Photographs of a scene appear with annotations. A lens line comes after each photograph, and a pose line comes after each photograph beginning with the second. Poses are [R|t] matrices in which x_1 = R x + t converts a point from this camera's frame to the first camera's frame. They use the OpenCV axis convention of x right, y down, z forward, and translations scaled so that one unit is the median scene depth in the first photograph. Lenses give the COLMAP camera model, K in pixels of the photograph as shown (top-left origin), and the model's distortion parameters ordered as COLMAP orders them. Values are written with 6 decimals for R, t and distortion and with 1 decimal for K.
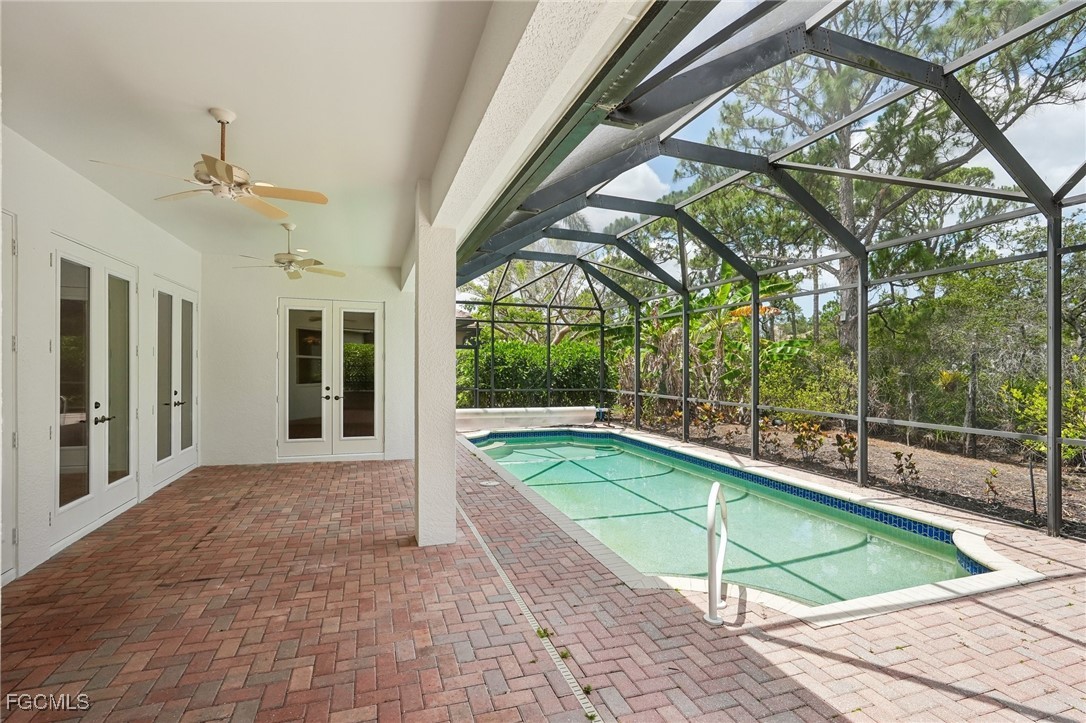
lens RADIAL K [[496.2, 0, 542.9], [0, 496.2, 363.6], [0, 0, 1]] dist [-0.005728, 0.002414]
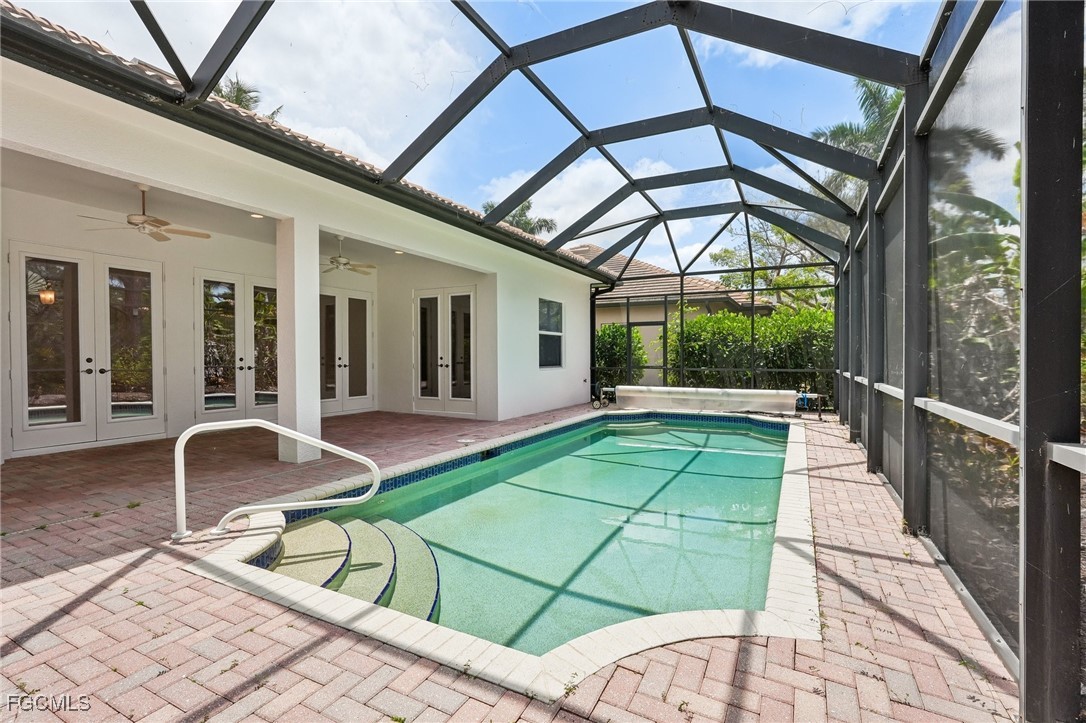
lens RADIAL K [[496.2, 0, 540.1], [0, 496.2, 357.6], [0, 0, 1]] dist [-0.005728, 0.002414]
pose [[0.684884, -0.009059, -0.728596, 1.473799], [0.009395, 0.999949, -0.003601, 0.132739], [0.728592, -0.004379, 0.684934, 0.749444]]
